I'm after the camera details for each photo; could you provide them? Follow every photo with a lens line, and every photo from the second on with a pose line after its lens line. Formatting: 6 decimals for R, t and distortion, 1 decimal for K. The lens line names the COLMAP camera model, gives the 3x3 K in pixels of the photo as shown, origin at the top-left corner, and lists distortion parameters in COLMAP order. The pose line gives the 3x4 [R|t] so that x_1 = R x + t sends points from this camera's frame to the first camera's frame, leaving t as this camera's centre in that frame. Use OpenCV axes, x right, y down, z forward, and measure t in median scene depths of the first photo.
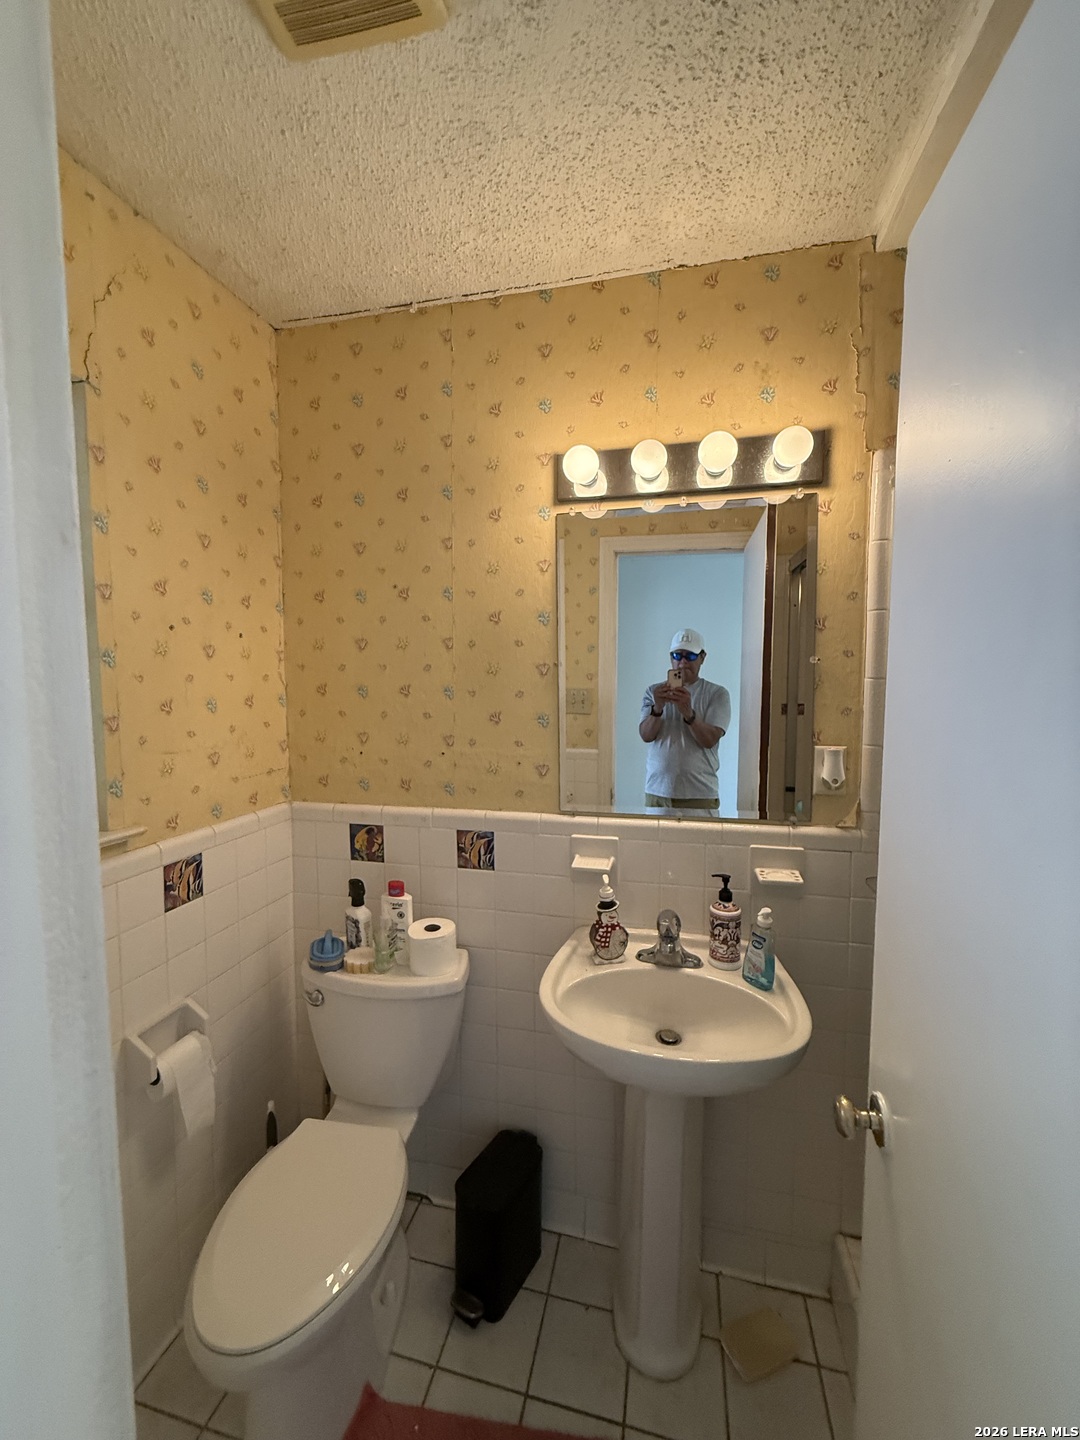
lens RADIAL K [[575.4, 0, 543.7], [0, 575.4, 715.7], [0, 0, 1]] dist [-0.000567, 0.000271]
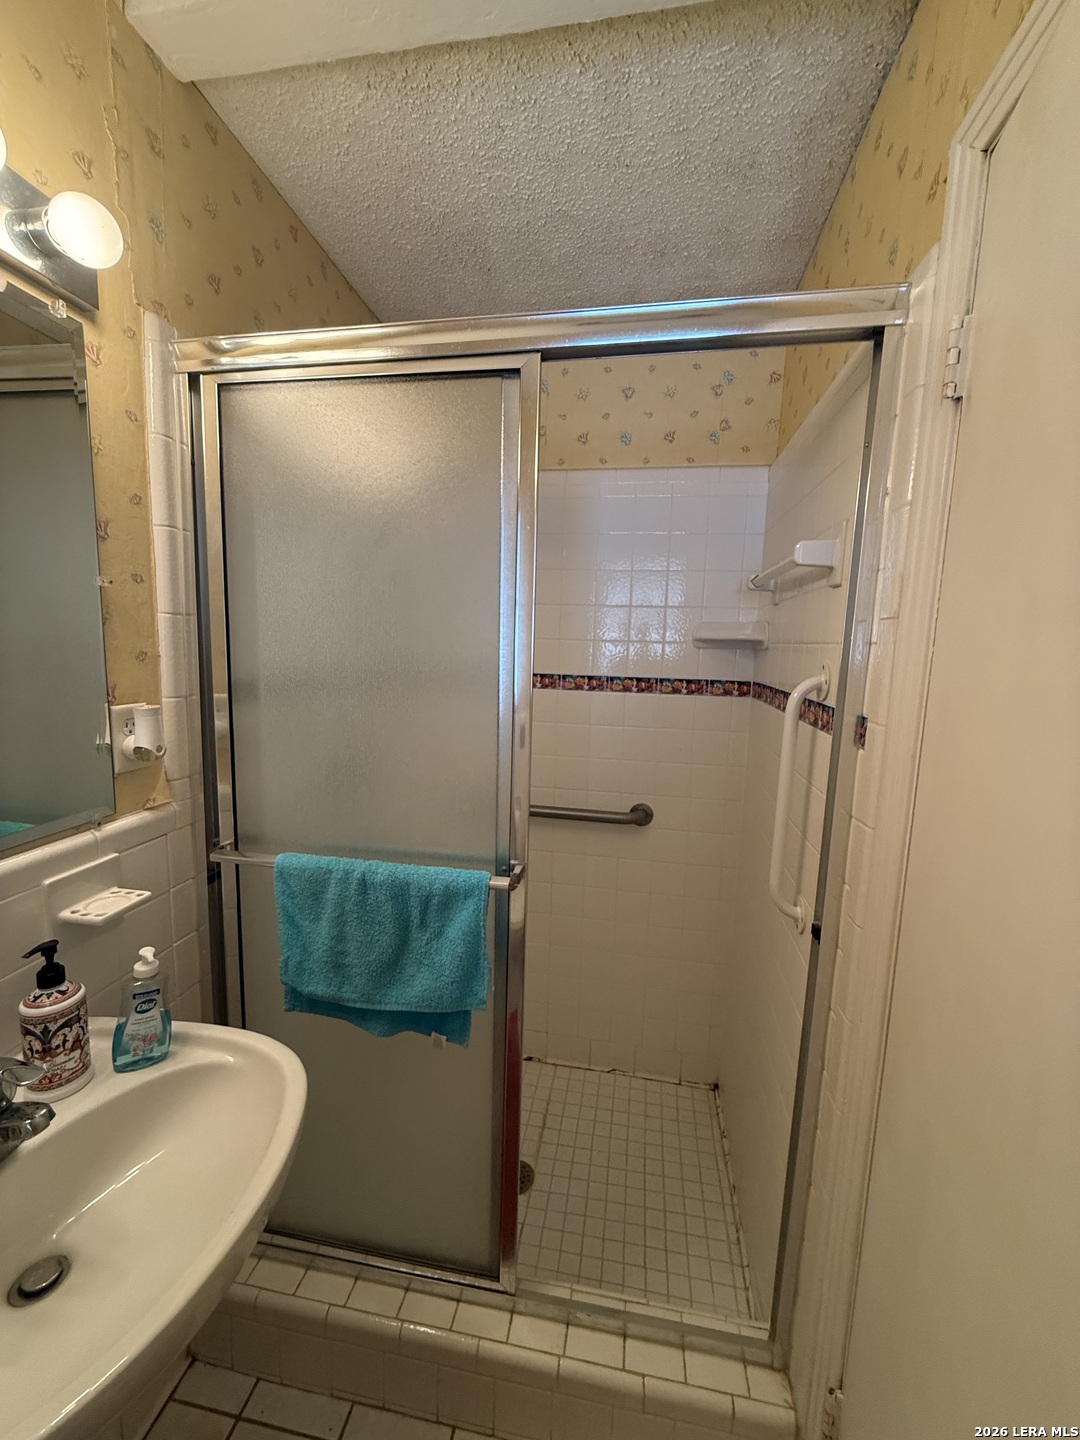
lens RADIAL K [[575.4, 0, 543.7], [0, 575.4, 715.7], [0, 0, 1]] dist [-0.000567, 0.000271]
pose [[-0.062943, -0.124816, 0.990181, -0.265063], [0.036313, 0.991205, 0.127253, -0.006881], [-0.997356, 0.043966, -0.057857, 0.526755]]
